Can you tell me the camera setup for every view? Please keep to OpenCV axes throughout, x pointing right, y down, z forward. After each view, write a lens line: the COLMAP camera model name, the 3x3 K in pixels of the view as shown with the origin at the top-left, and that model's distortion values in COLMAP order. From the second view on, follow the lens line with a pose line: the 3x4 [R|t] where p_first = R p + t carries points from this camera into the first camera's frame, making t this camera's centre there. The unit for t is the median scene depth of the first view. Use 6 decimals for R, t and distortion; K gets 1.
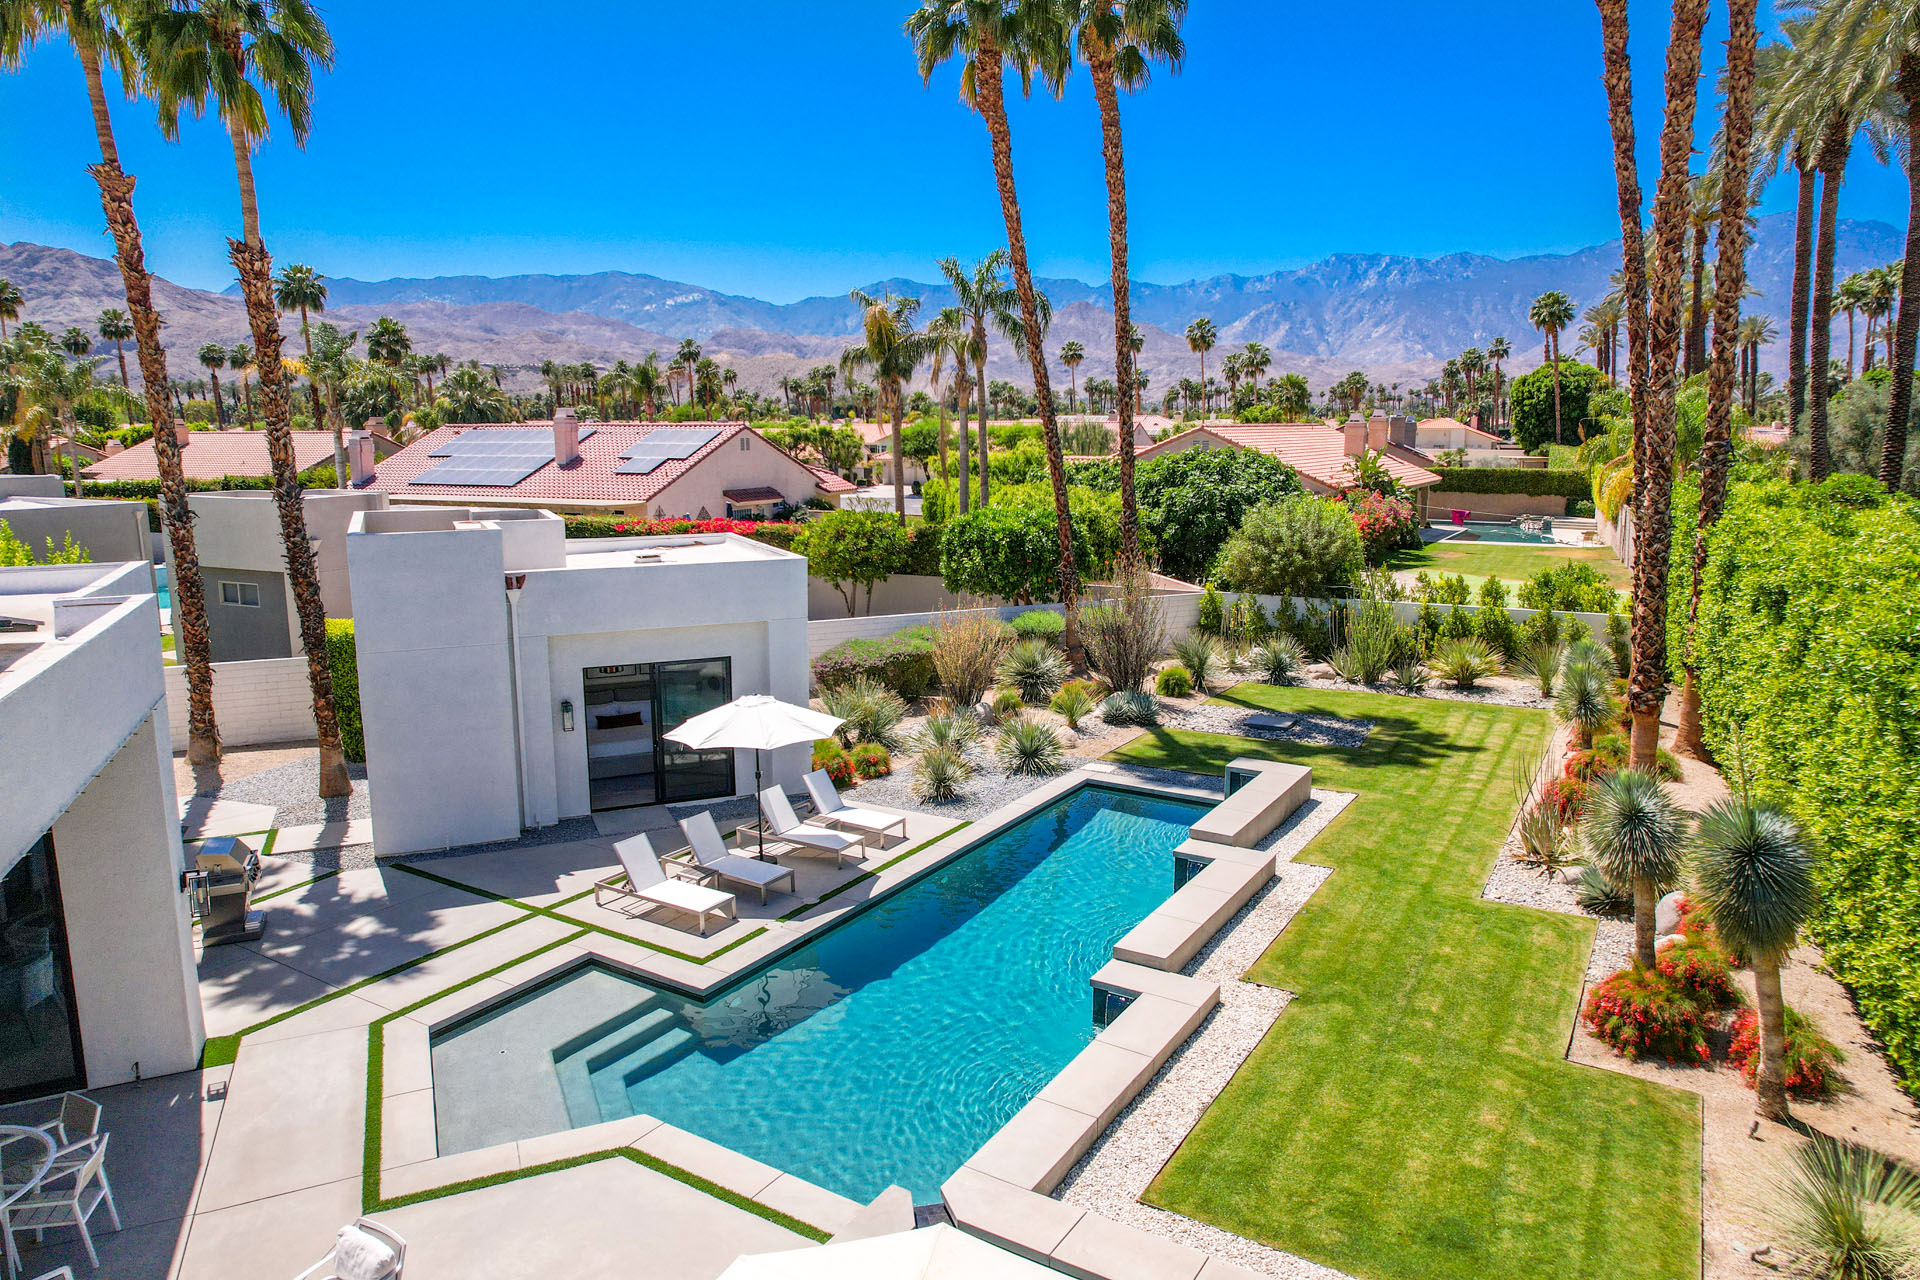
lens RADIAL K [[1226.1, 0, 945.6], [0, 1226.1, 633.9], [0, 0, 1]] dist [-0.066527, 0.056411]
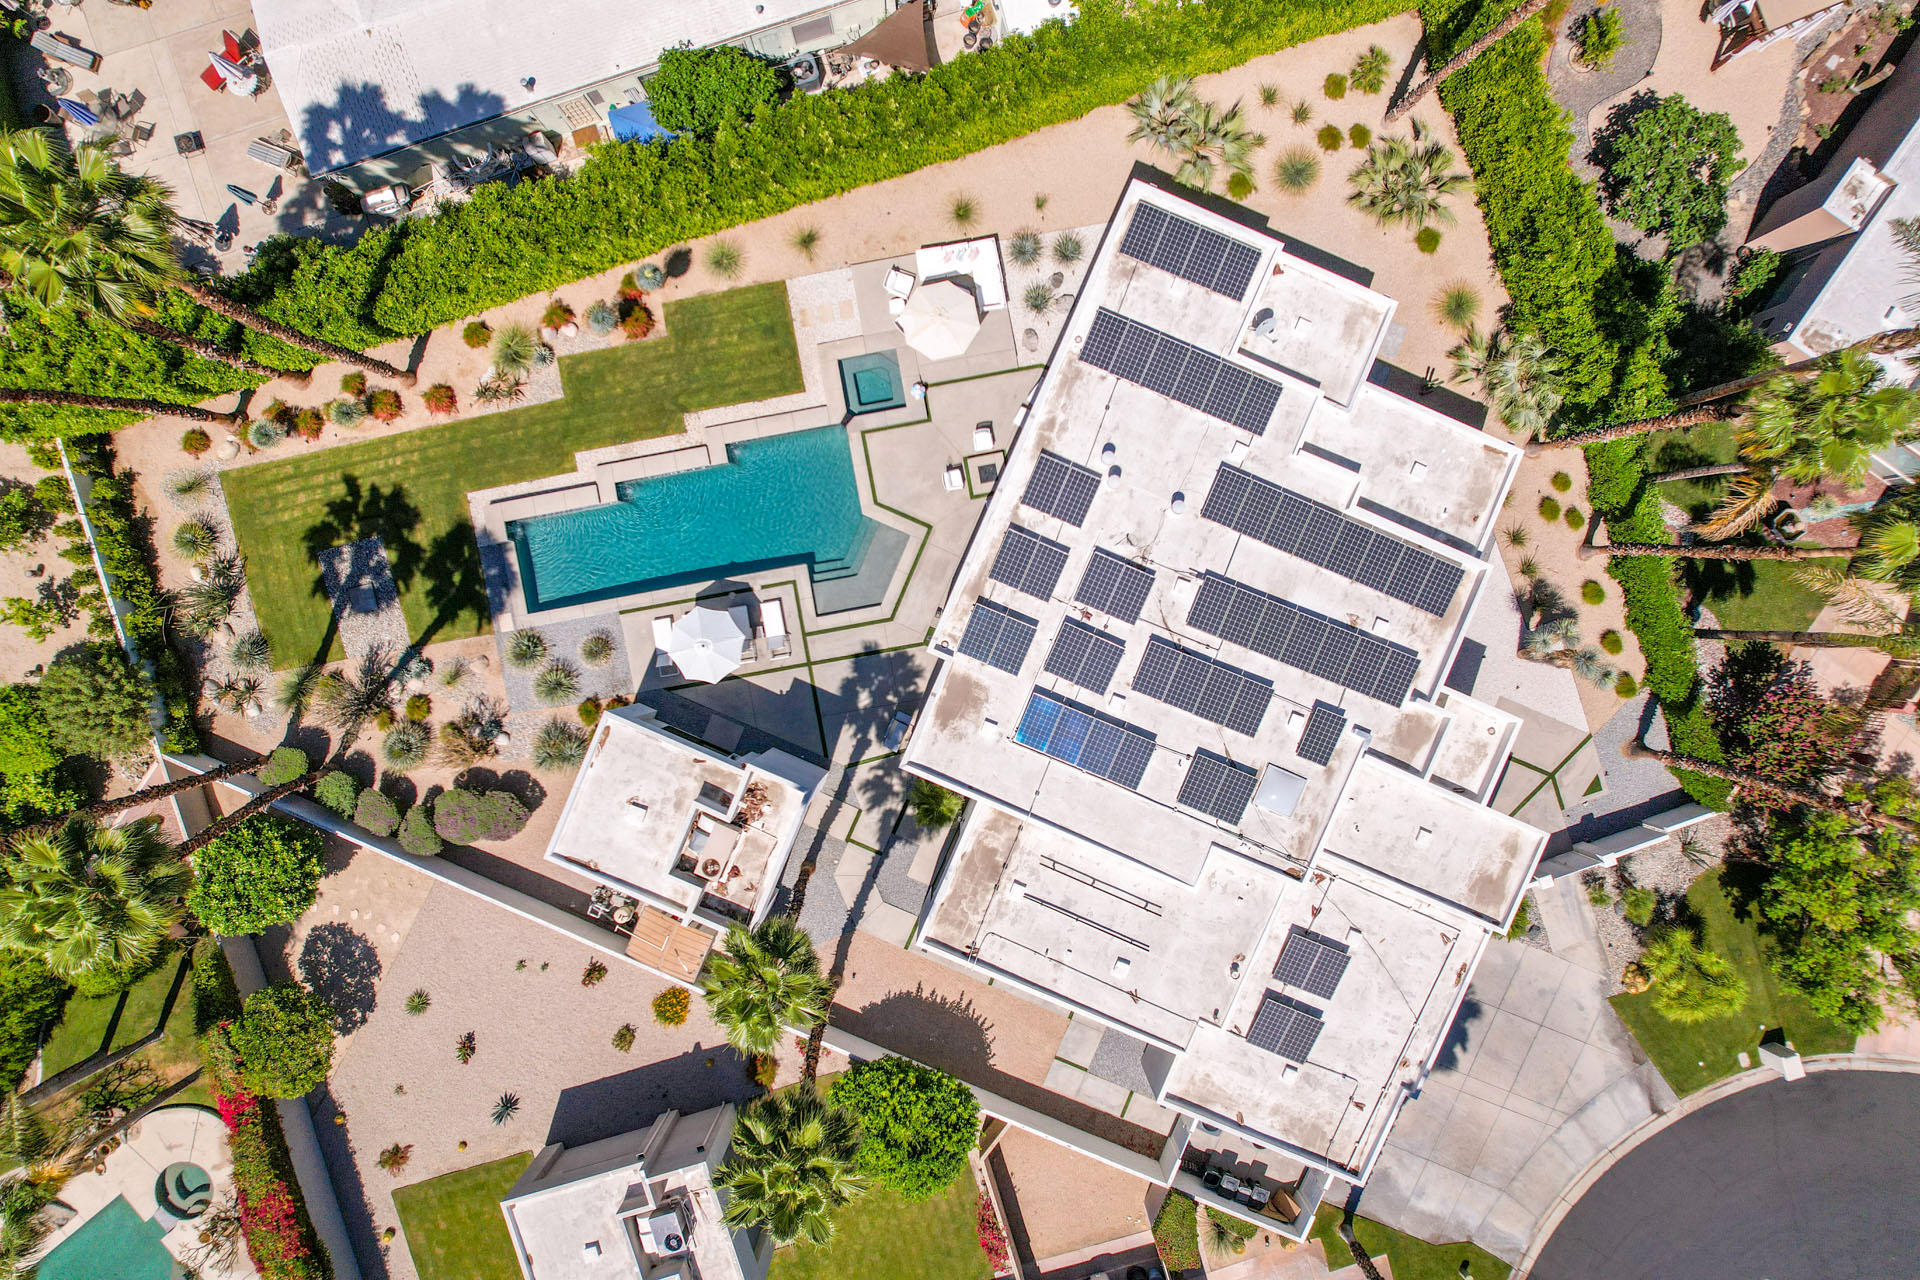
lens RADIAL K [[1226.1, 0, 958.3], [0, 1226.1, 638.3], [0, 0, 1]] dist [-0.066527, 0.056411]
pose [[-0.677795, -0.735168, -0.011021, -0.385296], [0.133361, -0.137667, 0.981459, -1.844049], [-0.723055, 0.663759, 0.191353, 0.186738]]
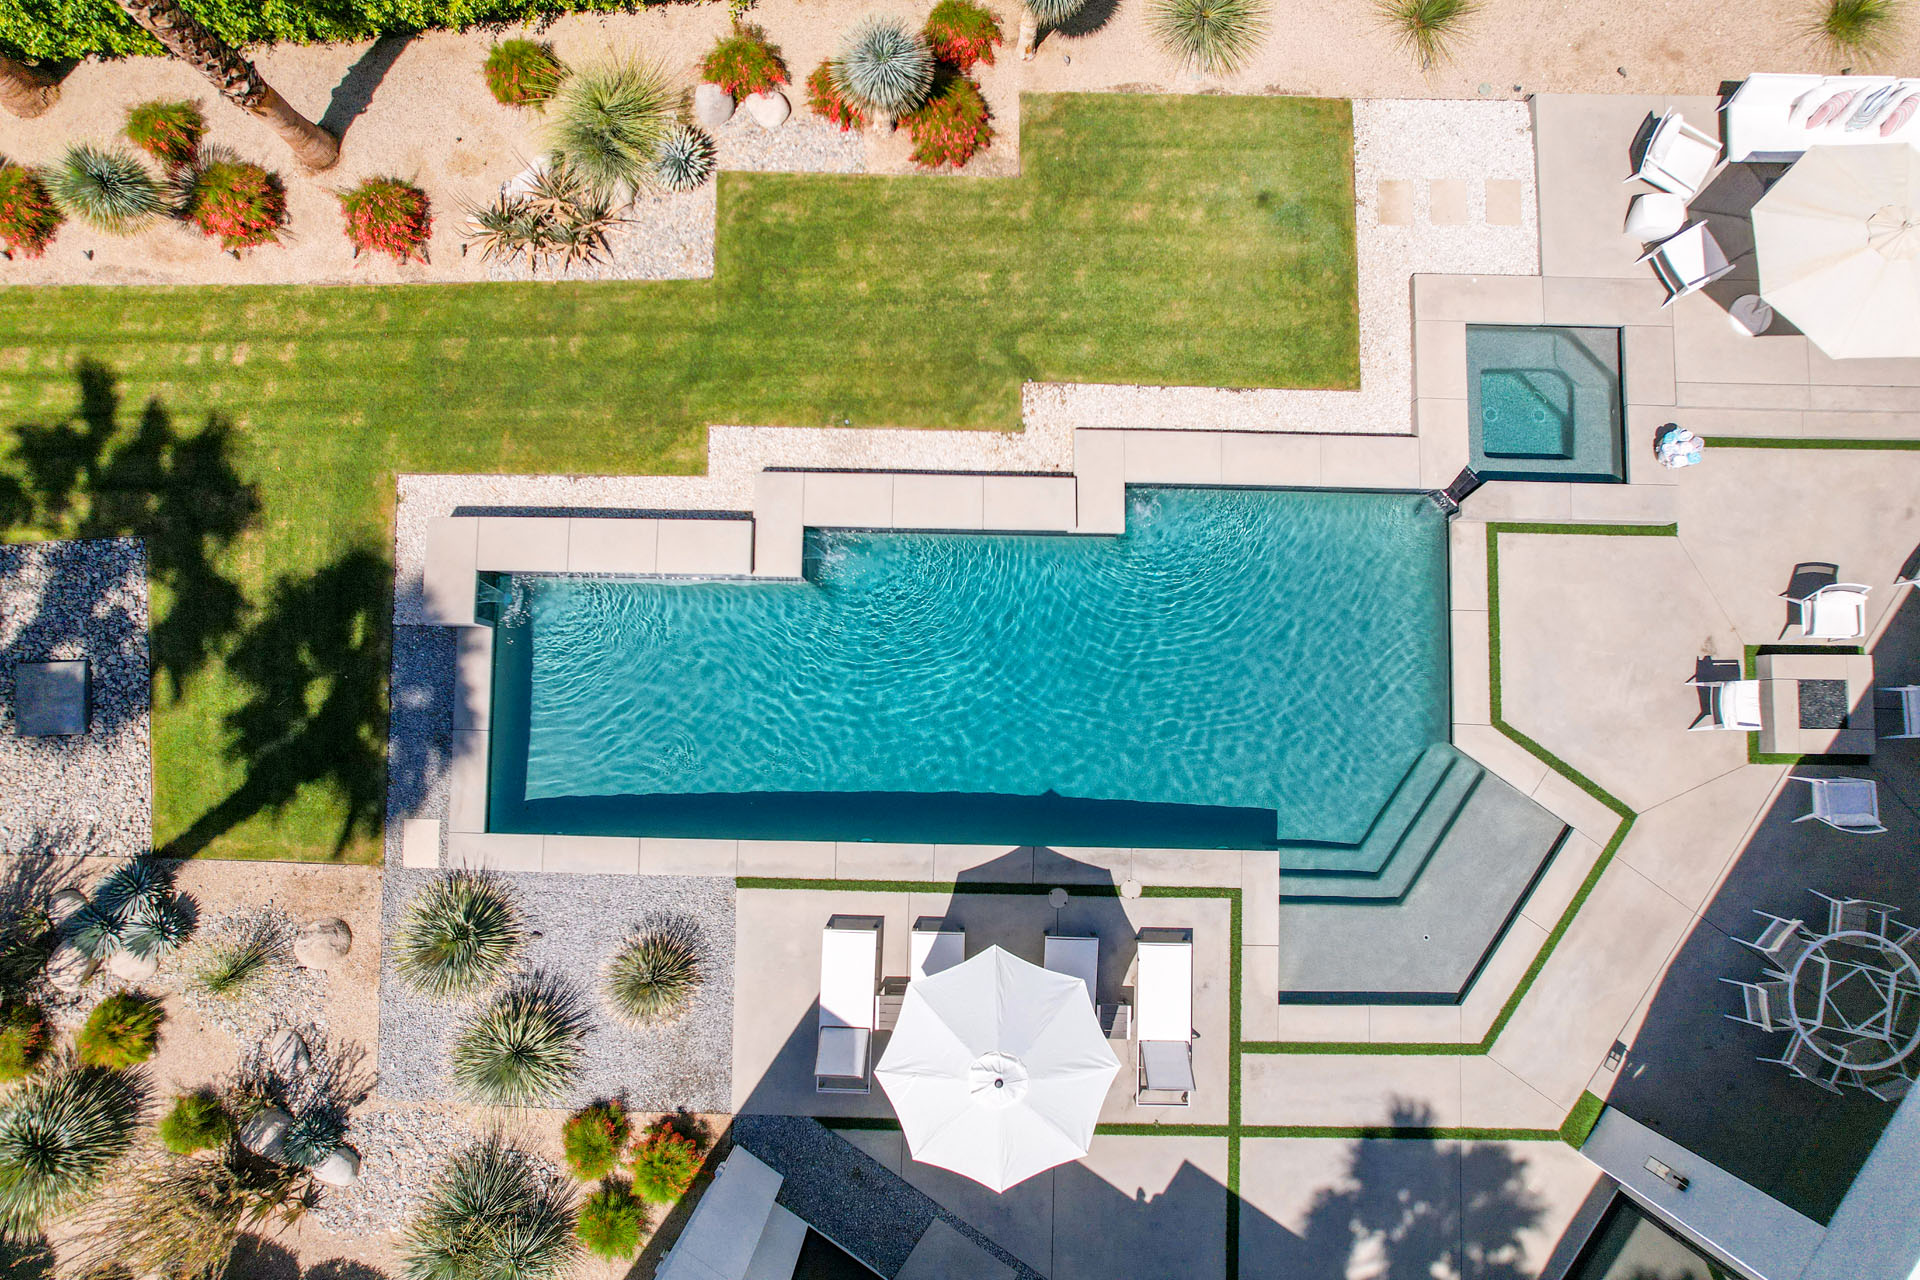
lens RADIAL K [[1226.1, 0, 955.9], [0, 1226.1, 637.8], [0, 0, 1]] dist [-0.066527, 0.056411]
pose [[-0.521201, -0.850263, 0.073501, 0.022419], [0.153952, -0.008959, 0.988038, -0.570135], [-0.839433, 0.526282, 0.135569, 0.688488]]
